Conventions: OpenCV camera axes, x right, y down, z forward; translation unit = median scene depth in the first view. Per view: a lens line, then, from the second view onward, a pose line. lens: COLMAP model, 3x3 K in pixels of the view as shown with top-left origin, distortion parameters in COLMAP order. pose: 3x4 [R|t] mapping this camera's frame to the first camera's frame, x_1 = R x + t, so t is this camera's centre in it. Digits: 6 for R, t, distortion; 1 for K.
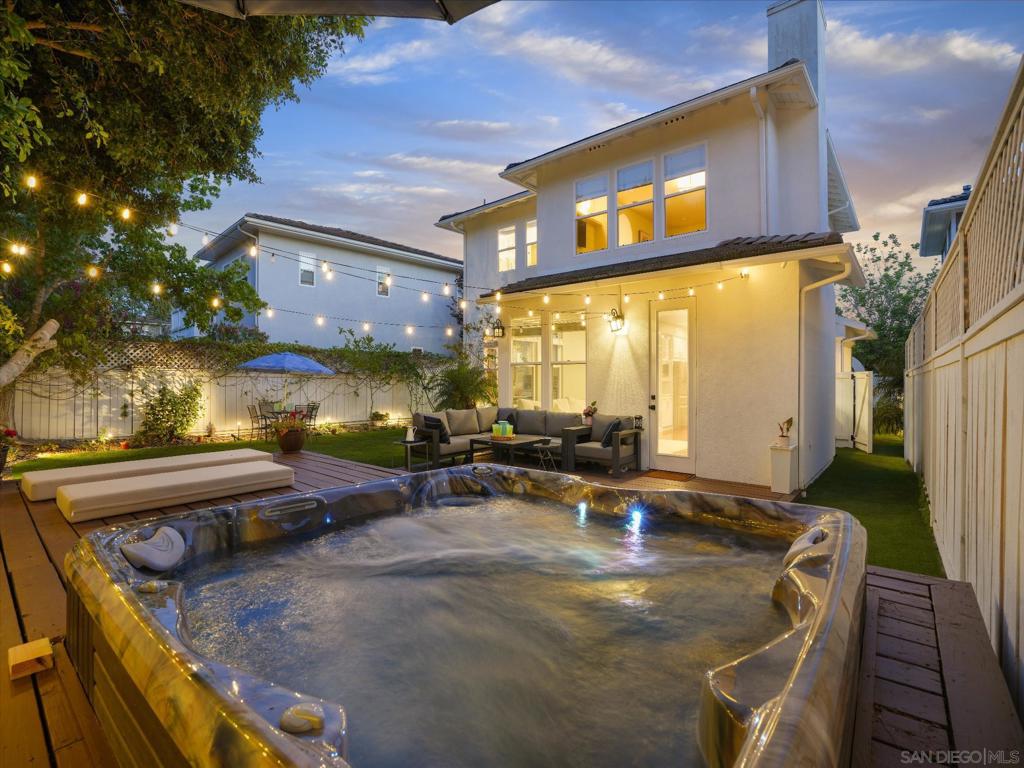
lens RADIAL K [[477.1, 0, 510.7], [0, 477.1, 382.9], [0, 0, 1]] dist [-0.017333, 0.002067]
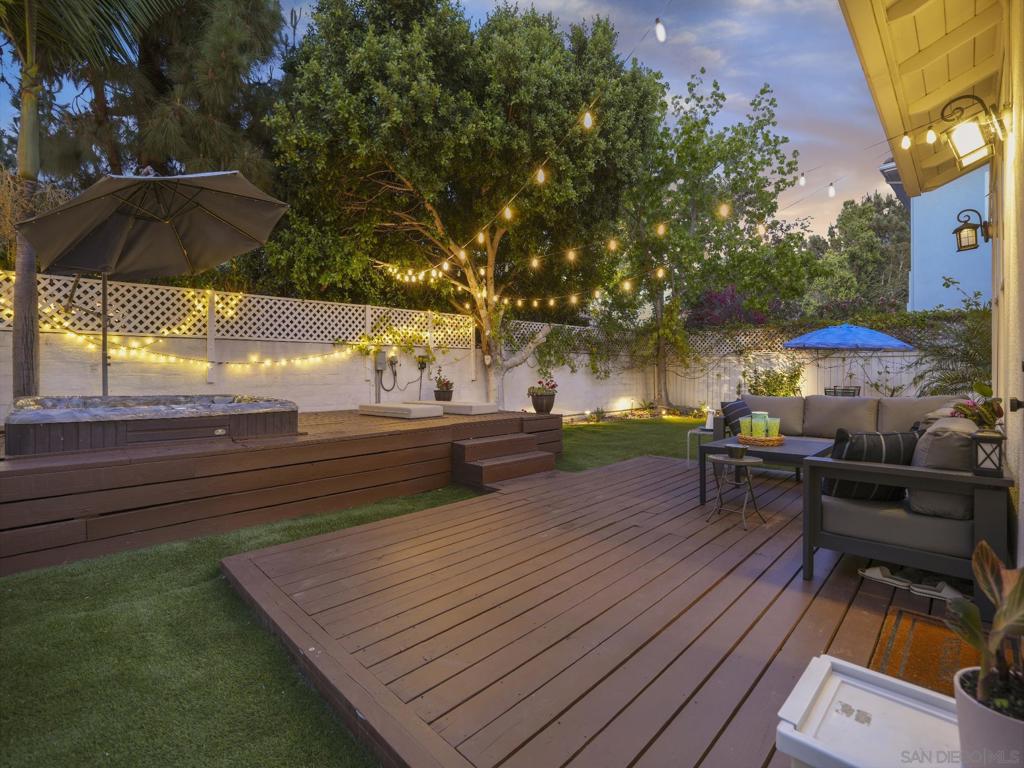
lens RADIAL K [[477.1, 0, 511.2], [0, 477.1, 378.9], [0, 0, 1]] dist [-0.017333, 0.002067]
pose [[-0.083304, 0.002980, -0.996520, 0.414599], [-0.000185, 0.999995, 0.003006, 0.029038], [0.996524, 0.000434, -0.083303, 0.527630]]
